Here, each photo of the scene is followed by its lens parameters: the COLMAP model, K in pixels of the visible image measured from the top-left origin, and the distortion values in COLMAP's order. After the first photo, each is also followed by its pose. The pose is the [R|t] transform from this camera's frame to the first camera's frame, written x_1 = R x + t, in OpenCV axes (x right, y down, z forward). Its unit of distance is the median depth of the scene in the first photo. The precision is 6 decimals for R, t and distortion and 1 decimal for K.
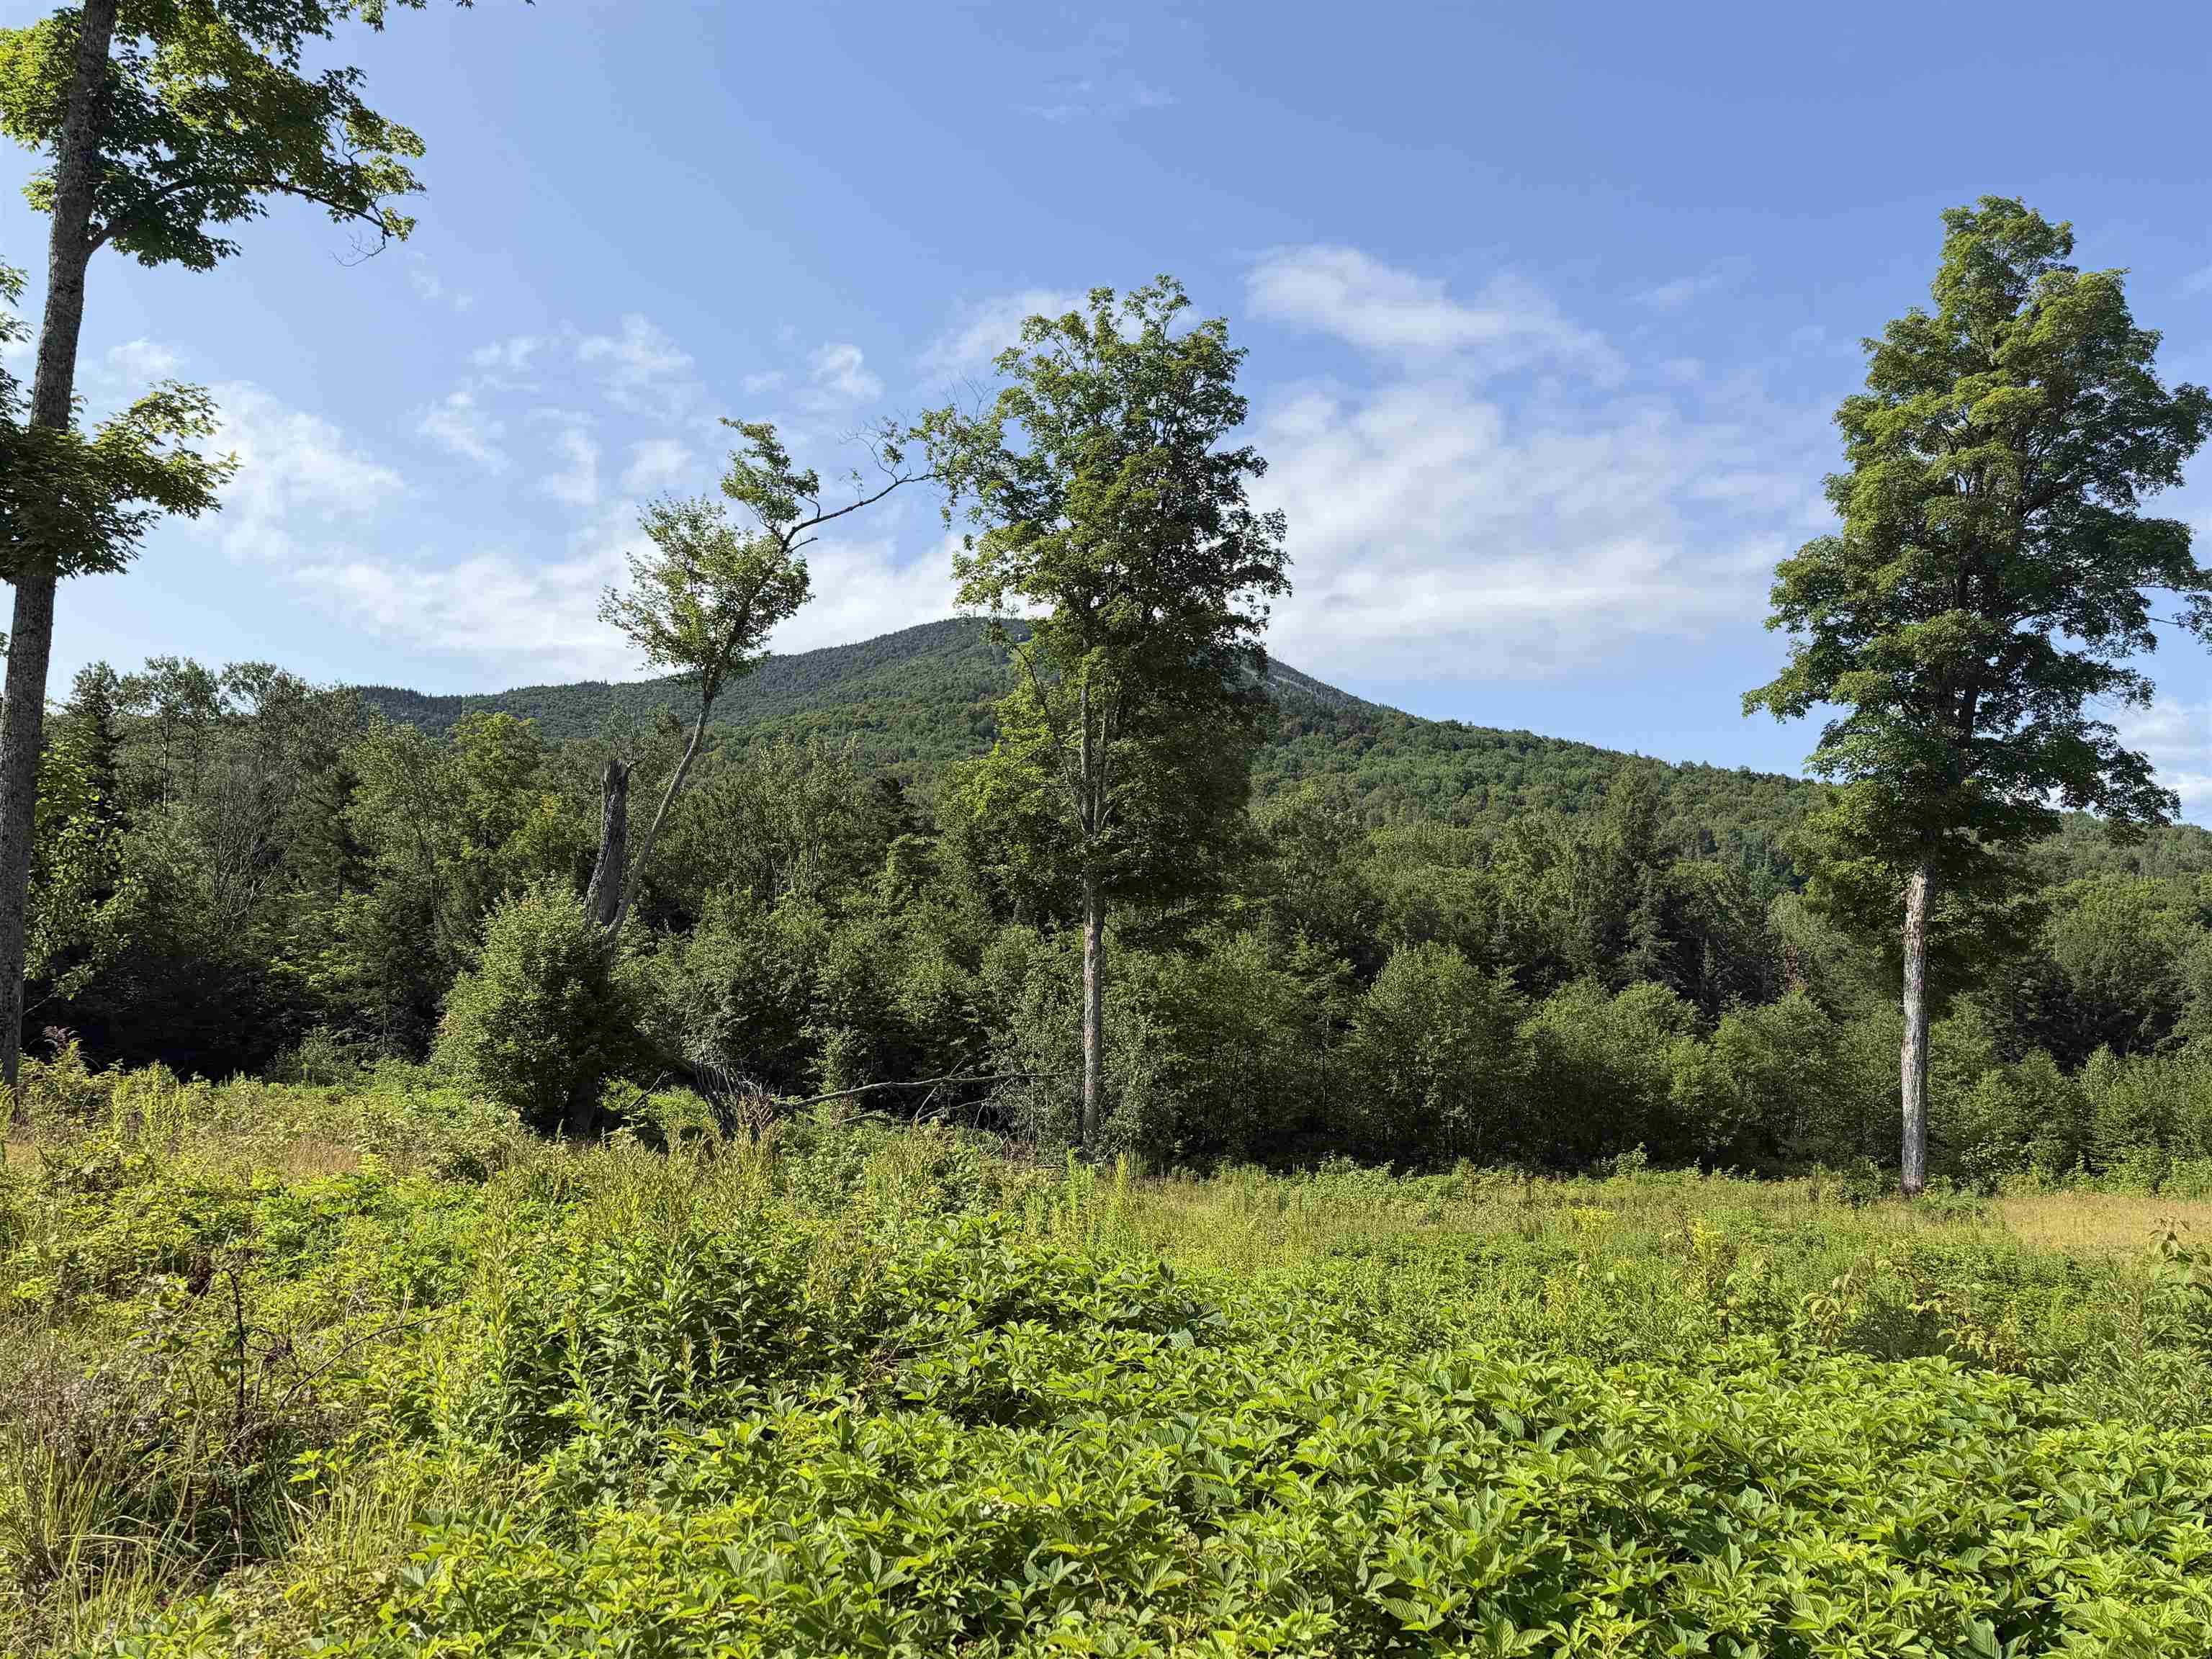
lens RADIAL K [[1782.3, 0, 1100.8], [0, 1782.3, 842.0], [0, 0, 1]] dist [0.171191, -0.284225]
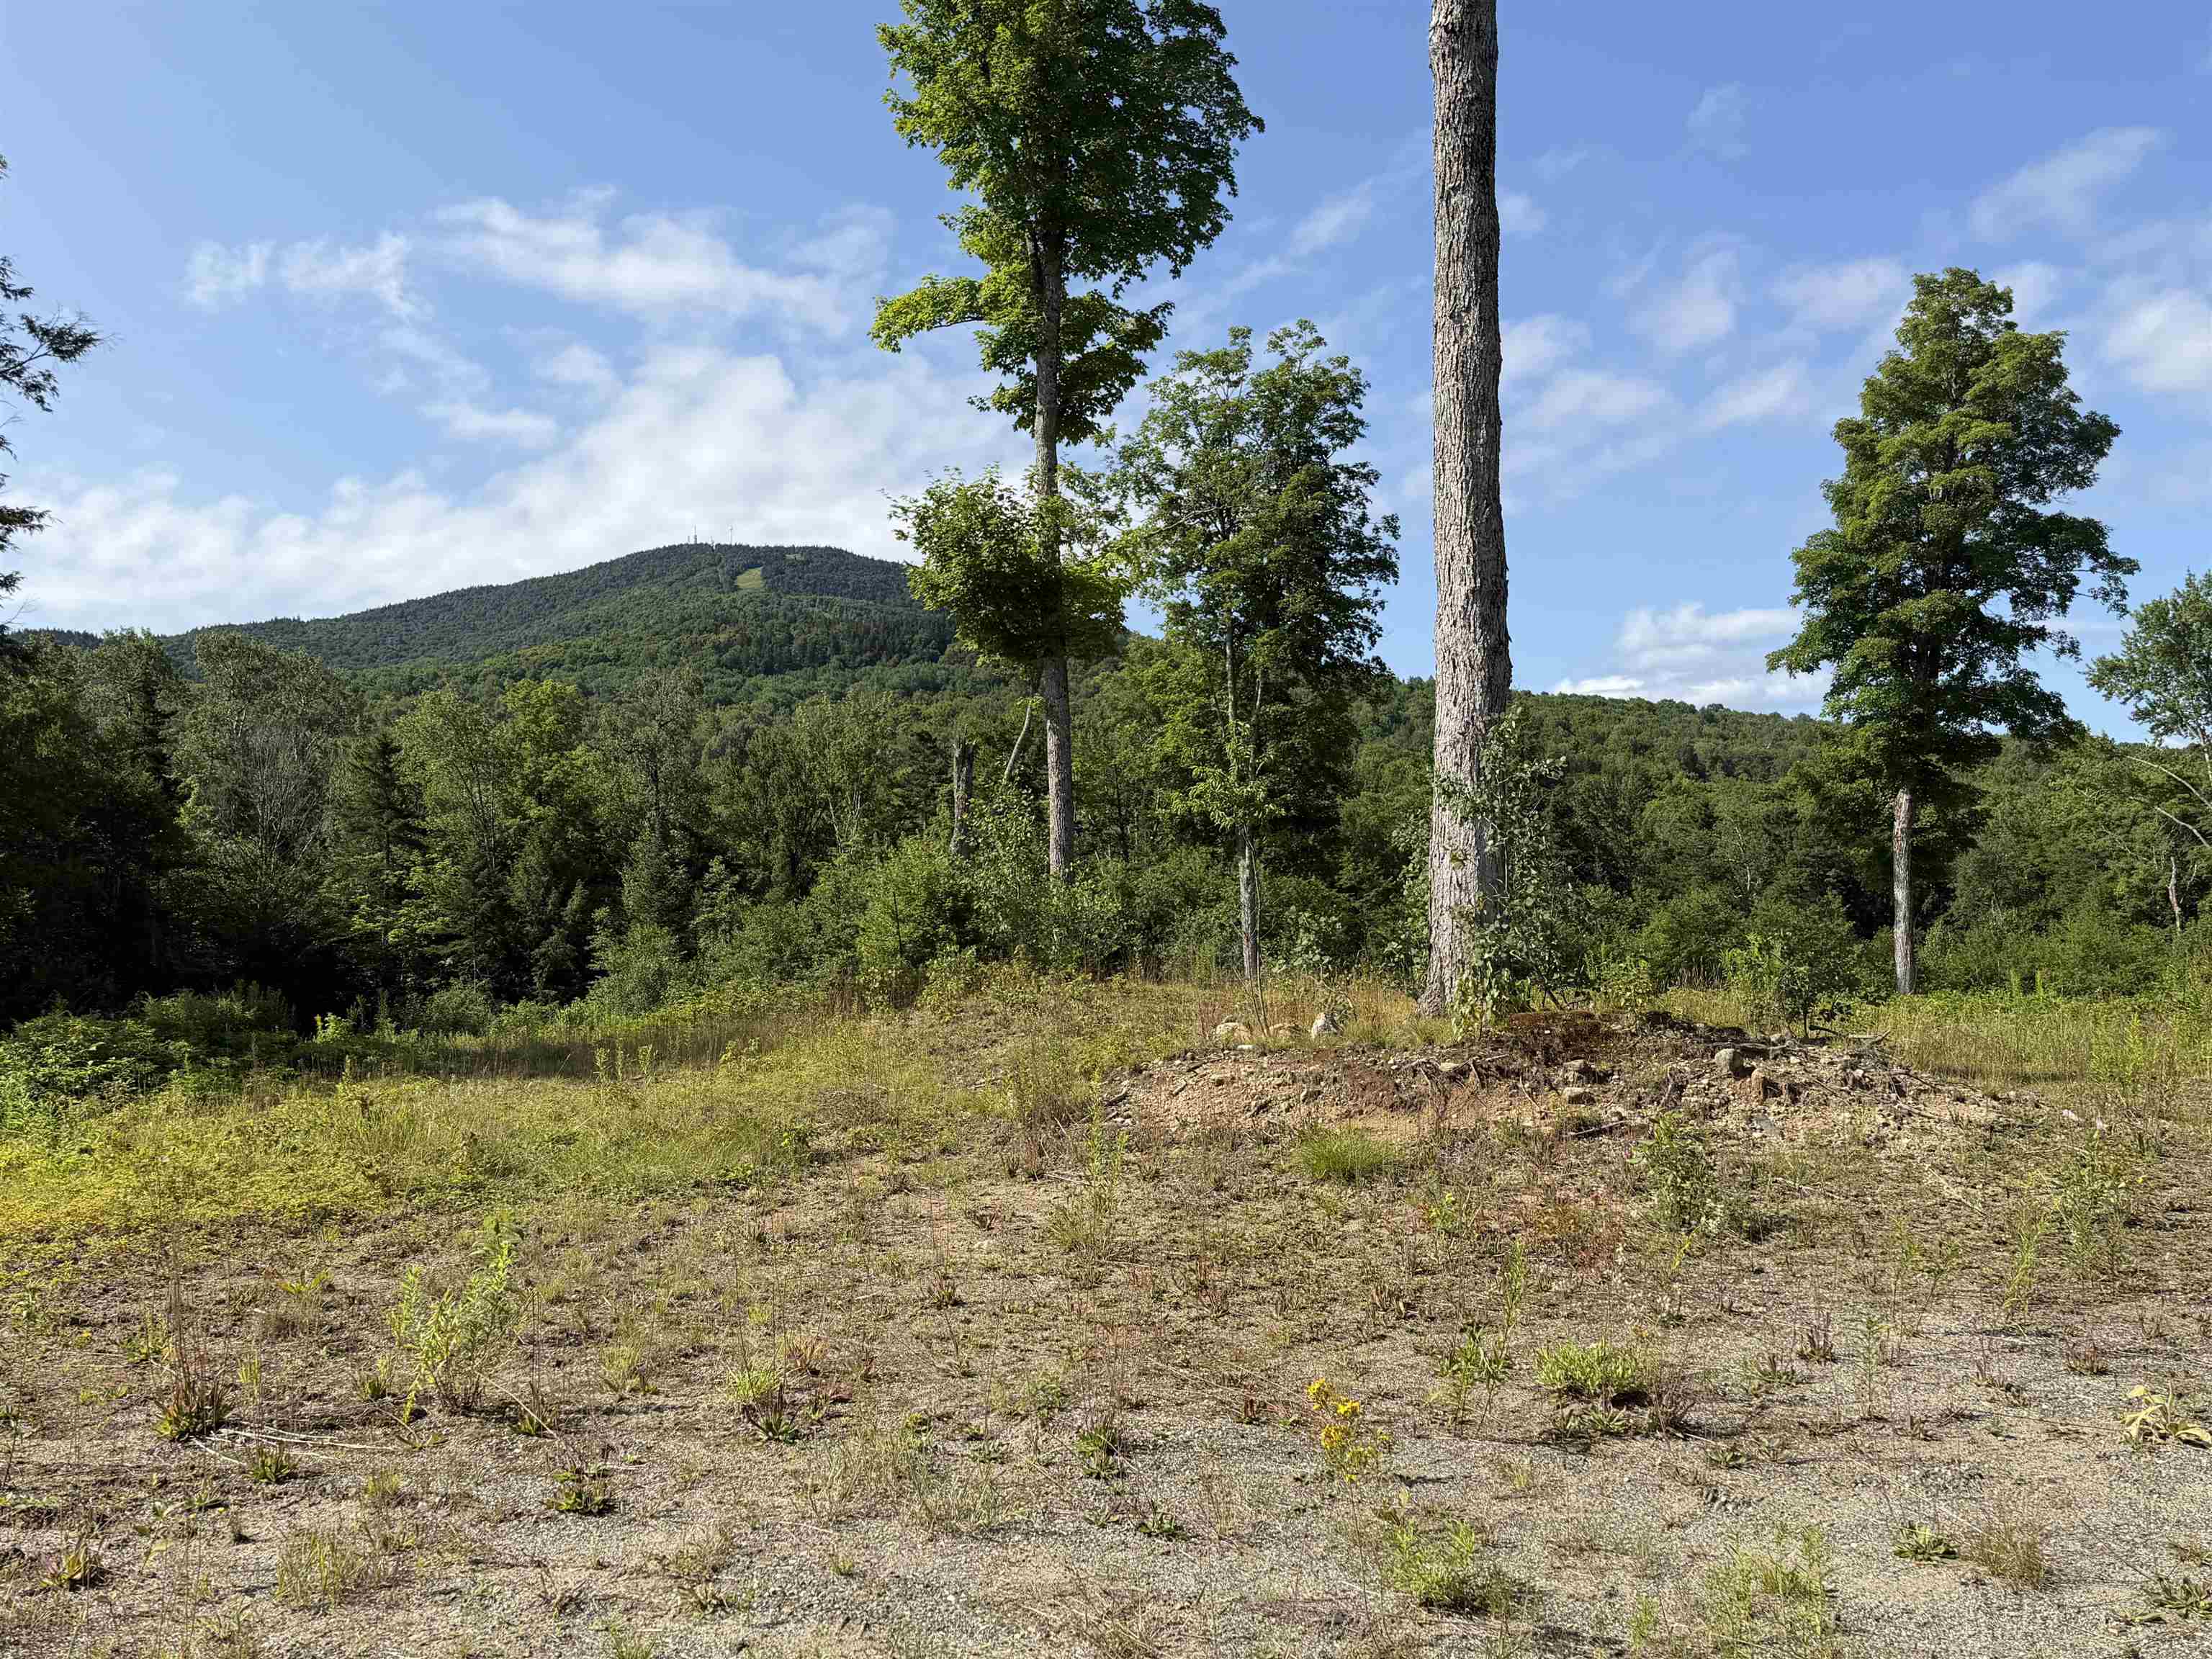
lens RADIAL K [[1782.3, 0, 1100.8], [0, 1782.3, 842.0], [0, 0, 1]] dist [0.171191, -0.284225]
pose [[0.989241, -0.038951, 0.141012, -0.287791], [0.033105, 0.998502, 0.043567, -0.020972], [-0.142498, -0.038430, 0.989049, -0.197313]]
